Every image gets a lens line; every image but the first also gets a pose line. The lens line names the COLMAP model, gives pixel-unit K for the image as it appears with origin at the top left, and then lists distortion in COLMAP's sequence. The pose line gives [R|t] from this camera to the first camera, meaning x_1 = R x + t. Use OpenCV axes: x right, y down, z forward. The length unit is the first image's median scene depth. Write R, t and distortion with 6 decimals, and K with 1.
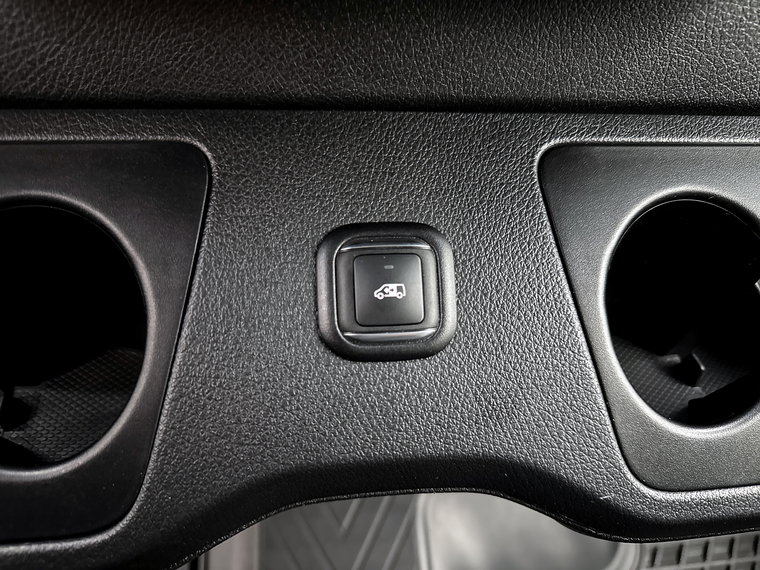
lens RADIAL K [[560.8, 0, 383.8], [0, 560.8, 289.0], [0, 0, 1]] dist [0.093371, -0.207609]
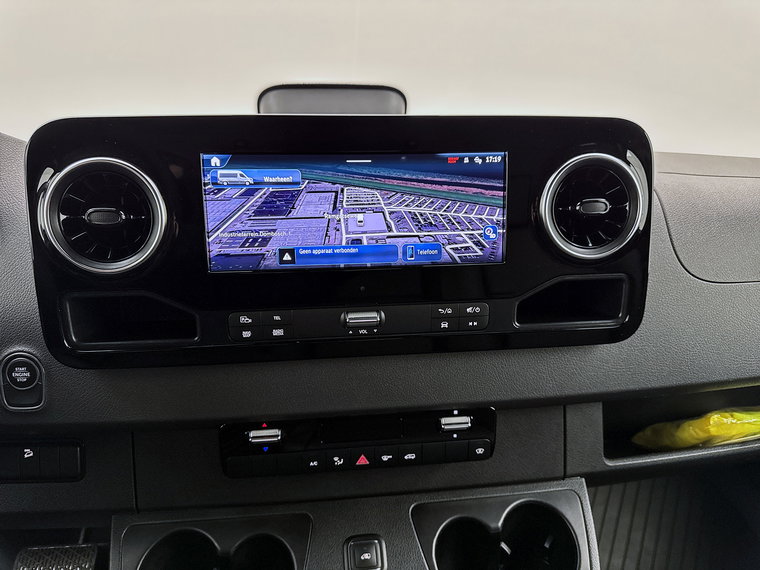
lens RADIAL K [[560.8, 0, 383.8], [0, 560.8, 289.0], [0, 0, 1]] dist [0.093371, -0.207609]
pose [[0.997341, -0.072817, -0.002874, 0.234154], [0.061580, 0.863210, -0.501076, 0.314522], [0.038967, 0.499566, 0.865399, -2.612734]]
